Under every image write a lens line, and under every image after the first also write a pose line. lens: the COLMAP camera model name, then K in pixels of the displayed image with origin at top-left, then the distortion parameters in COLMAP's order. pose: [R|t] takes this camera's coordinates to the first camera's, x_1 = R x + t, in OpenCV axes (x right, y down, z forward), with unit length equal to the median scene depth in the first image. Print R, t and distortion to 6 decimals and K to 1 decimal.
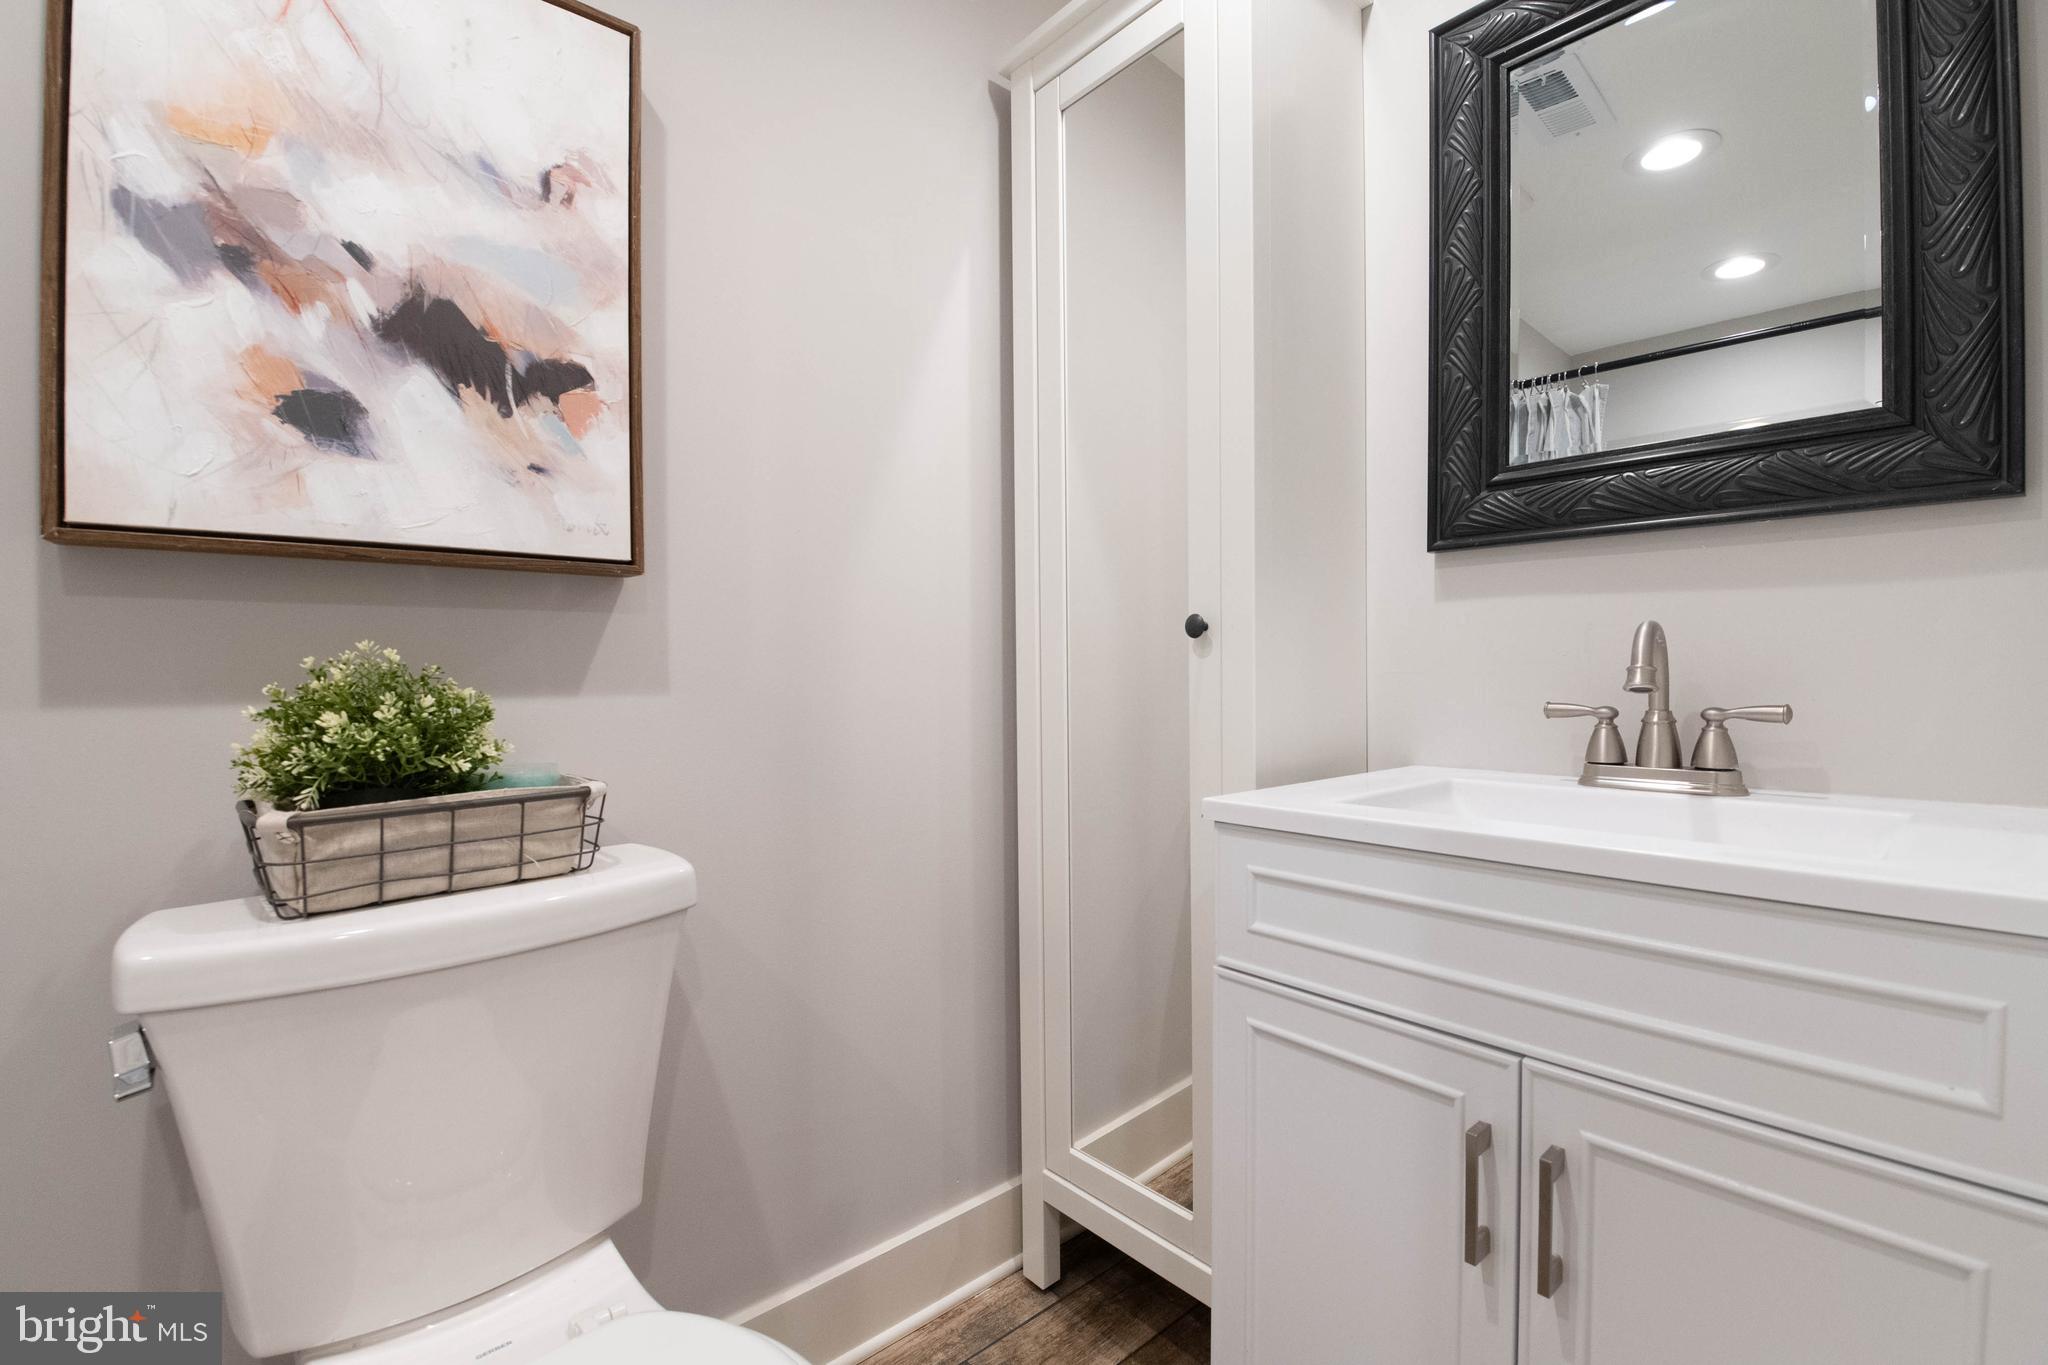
lens RADIAL K [[877.9, 0, 1036.4], [0, 877.9, 684.6], [0, 0, 1]] dist [-0.001925, -0.012197]
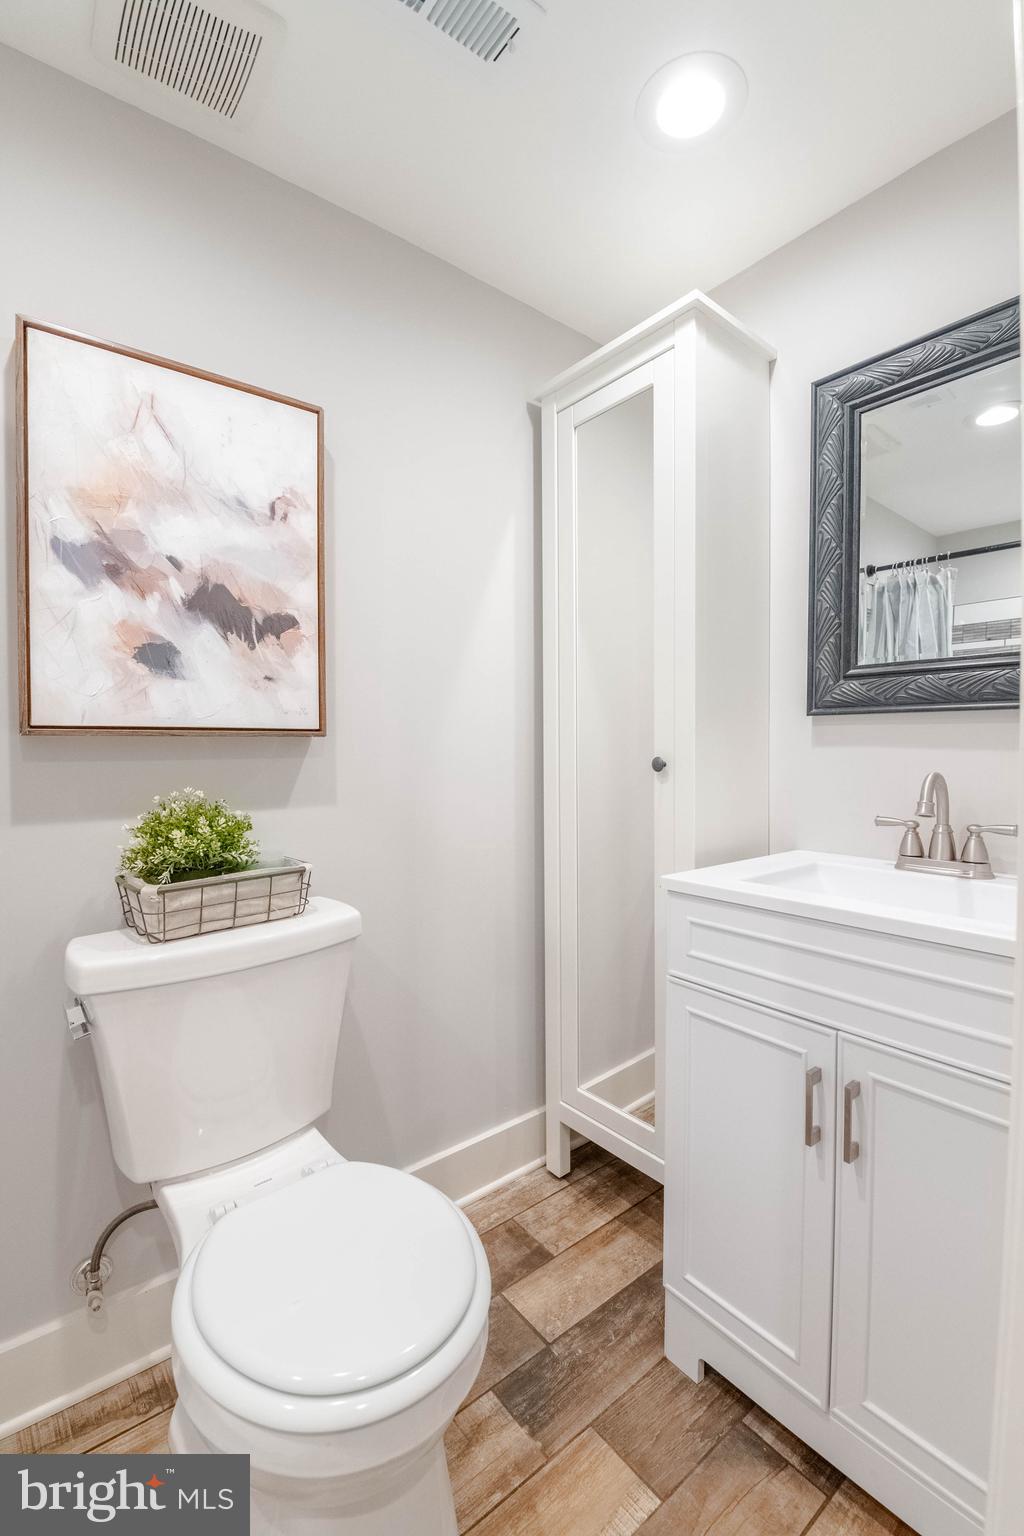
lens RADIAL K [[658.4, 0, 515.4], [0, 658.4, 765.4], [0, 0, 1]] dist [-0.001925, -0.012197]
pose [[0.999060, 0.003576, -0.043209, -0.035773], [-0.003132, 0.999942, 0.010346, -0.096441], [0.043243, -0.010201, 0.999012, -0.274035]]
